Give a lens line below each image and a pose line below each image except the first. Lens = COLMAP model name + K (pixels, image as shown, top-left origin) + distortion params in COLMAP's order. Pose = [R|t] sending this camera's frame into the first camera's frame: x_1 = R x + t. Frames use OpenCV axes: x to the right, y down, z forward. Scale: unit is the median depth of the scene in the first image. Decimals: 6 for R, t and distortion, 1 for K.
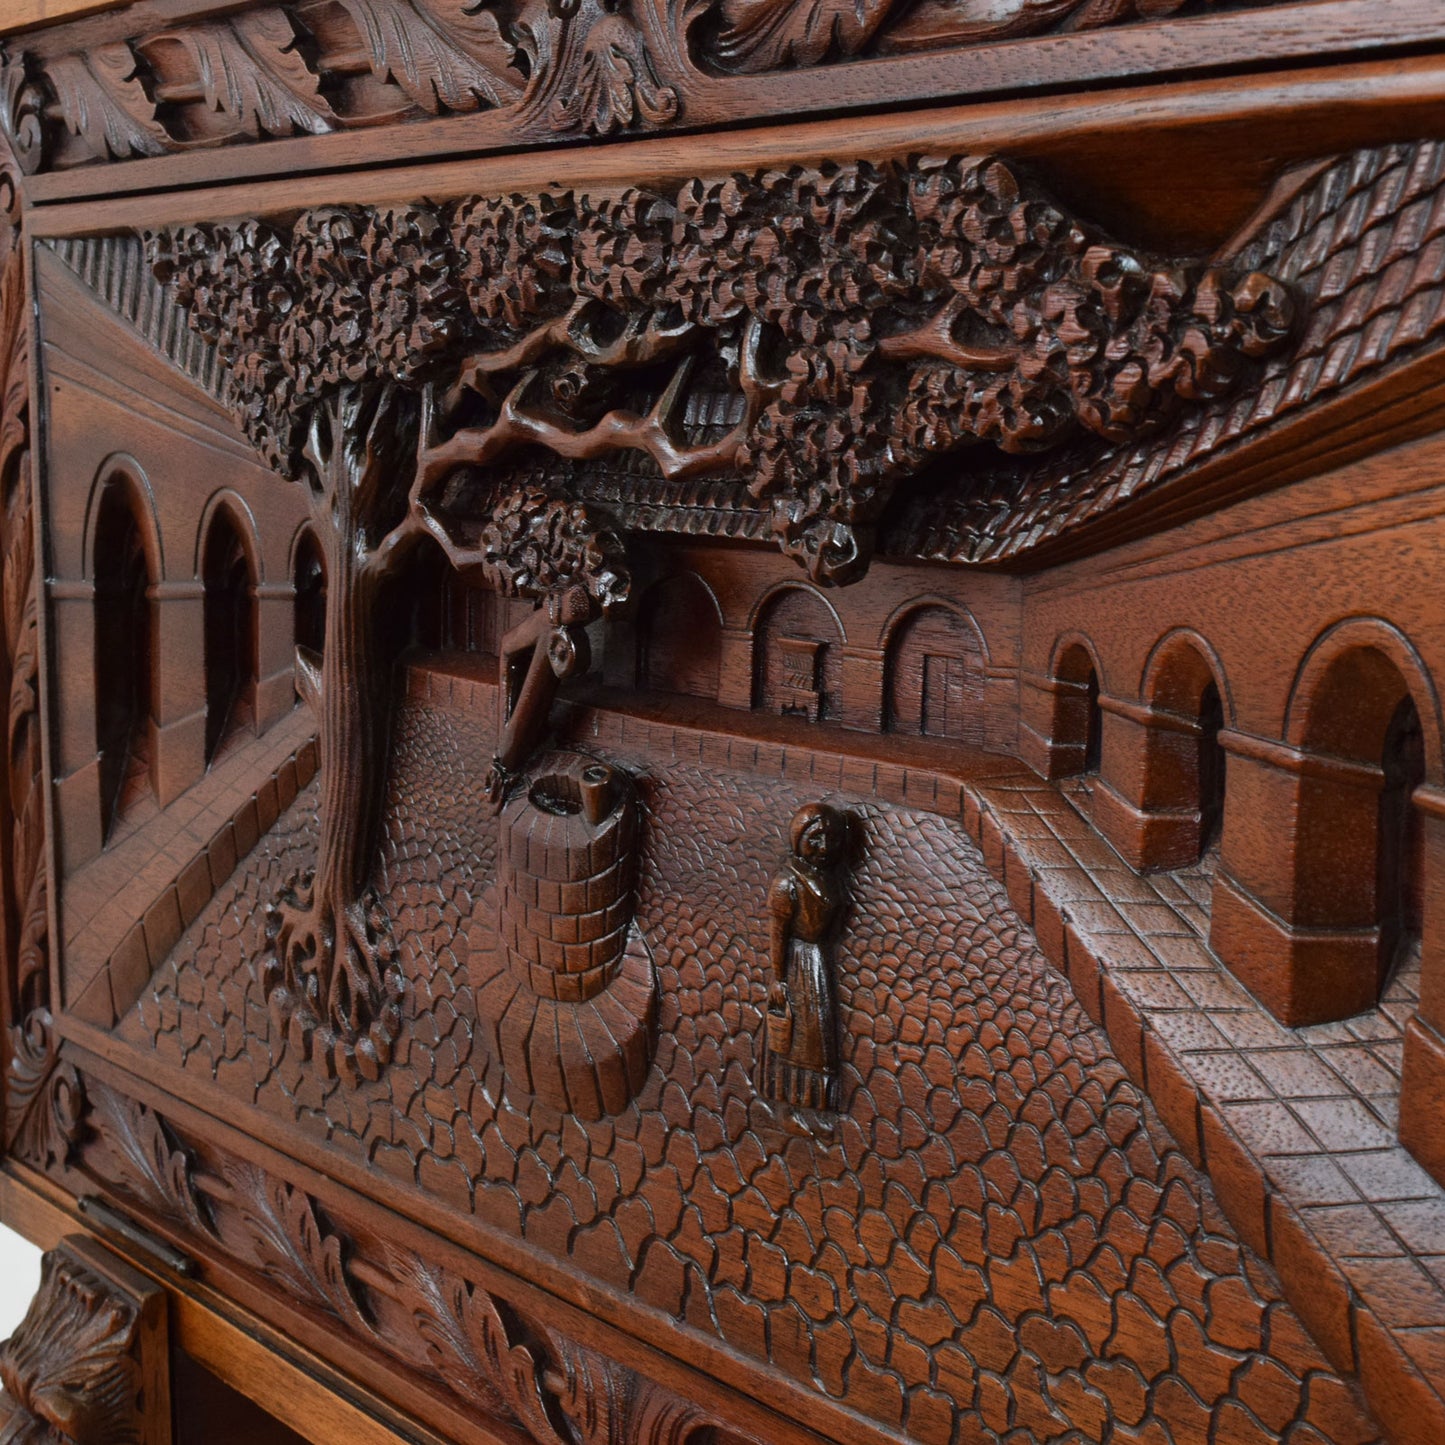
lens RADIAL K [[2488.3, 0, 721.1], [0, 2488.3, 678.4], [0, 0, 1]] dist [-0.008951, -0.108867]
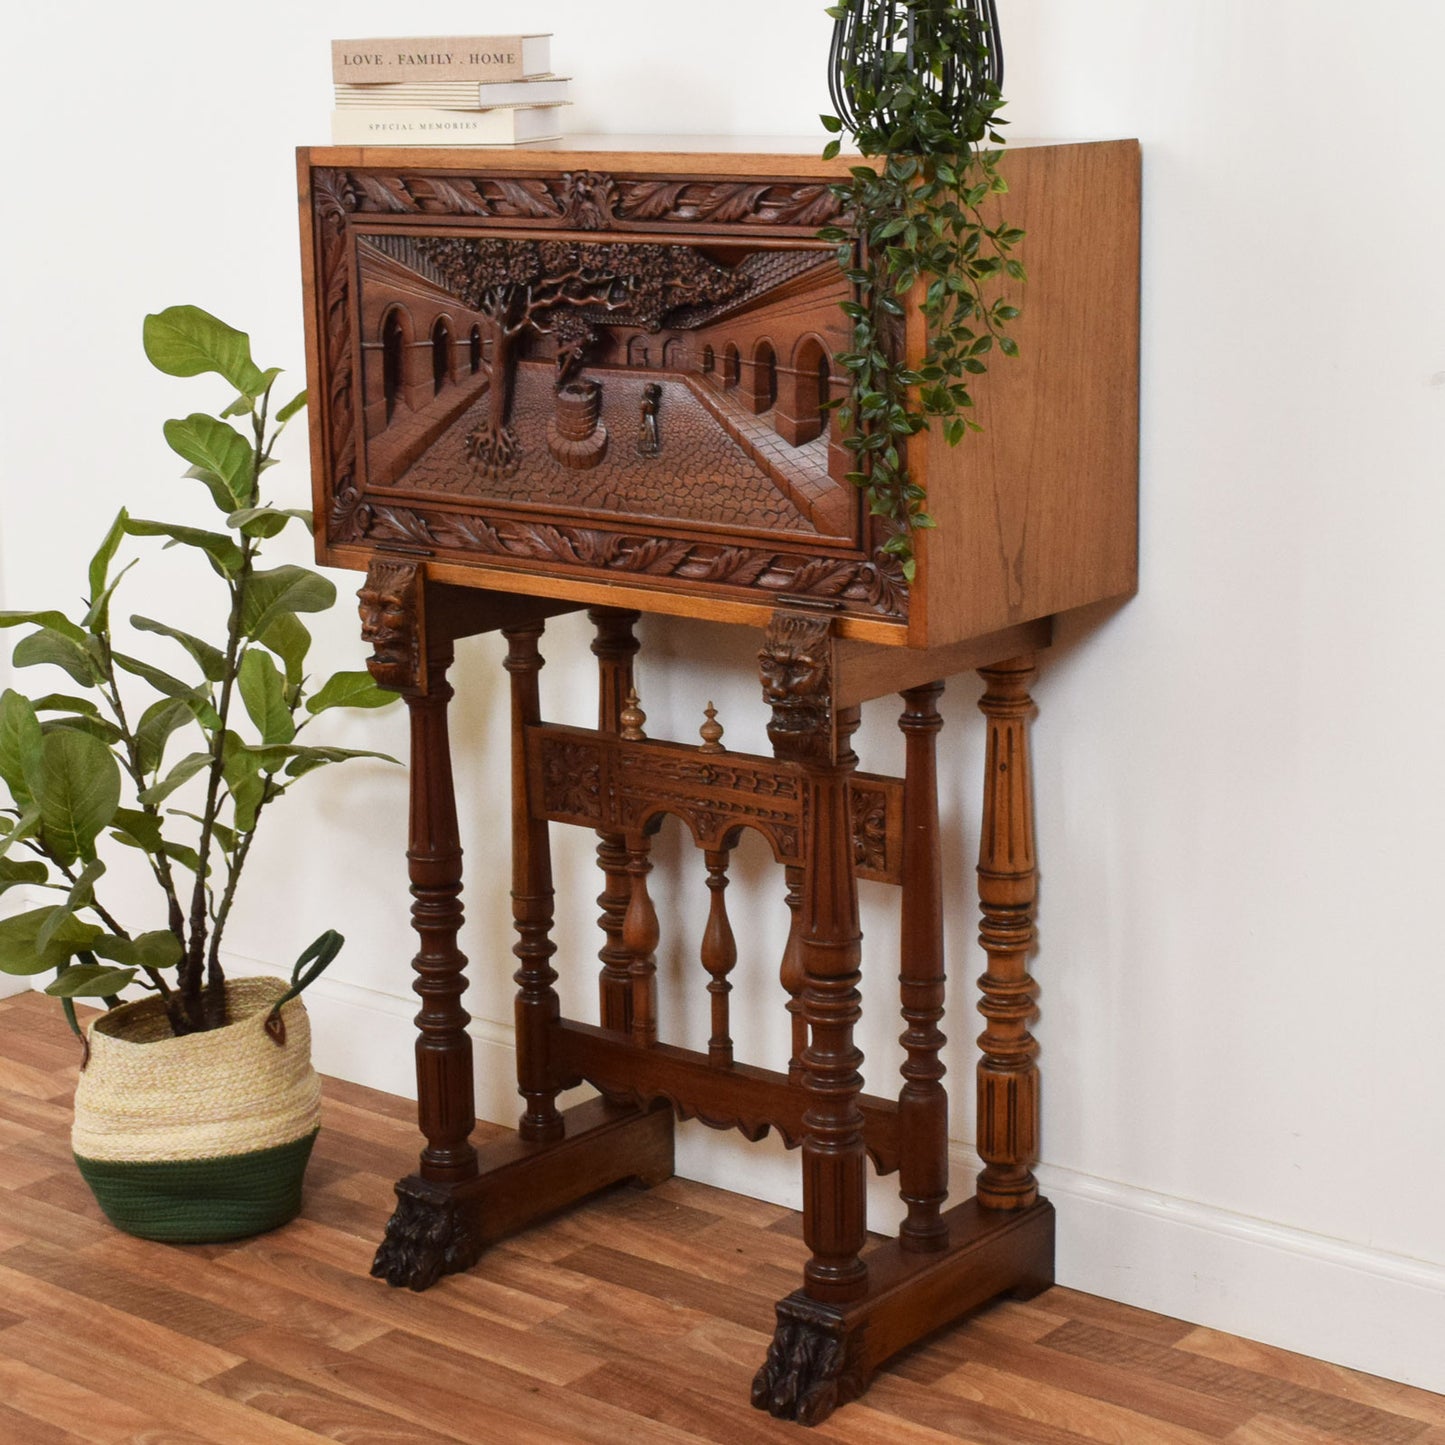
lens RADIAL K [[3043.1, 0, 723.6], [0, 3043.1, 666.4], [0, 0, 1]] dist [-0.005434, -0.163753]
pose [[0.975441, -0.062247, 0.211281, -0.962941], [0.047013, 0.995970, 0.076378, 0.137214], [-0.215184, -0.064569, 0.974437, -4.146916]]
